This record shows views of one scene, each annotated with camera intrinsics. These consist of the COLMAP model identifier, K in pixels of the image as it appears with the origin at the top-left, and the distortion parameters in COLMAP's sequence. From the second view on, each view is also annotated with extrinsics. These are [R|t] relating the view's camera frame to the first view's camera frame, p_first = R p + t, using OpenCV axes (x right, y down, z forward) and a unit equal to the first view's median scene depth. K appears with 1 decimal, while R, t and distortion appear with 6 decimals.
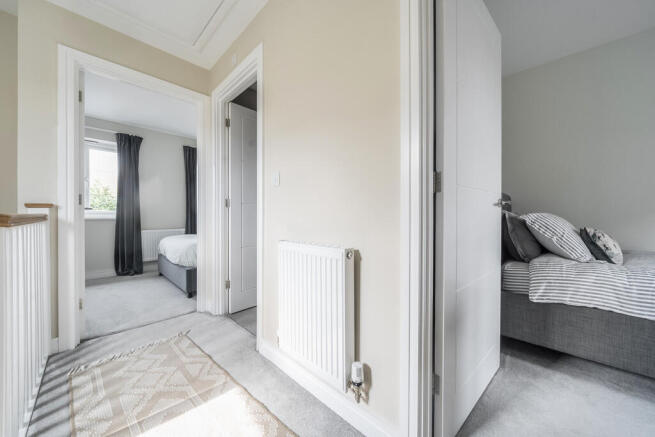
lens RADIAL K [[224.4, 0, 321.6], [0, 224.4, 217.7], [0, 0, 1]] dist [-0.012810, -0.000178]
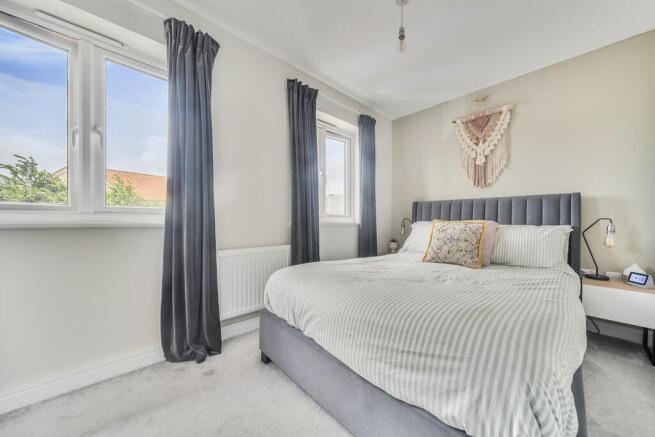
lens RADIAL K [[224.4, 0, 333.9], [0, 224.4, 222.1], [0, 0, 1]] dist [-0.012810, -0.000178]
pose [[0.994959, -0.005327, -0.100144, -0.553725], [0.004861, 0.999976, -0.004893, 0.005149], [0.100167, 0.004382, 0.994961, 0.600127]]
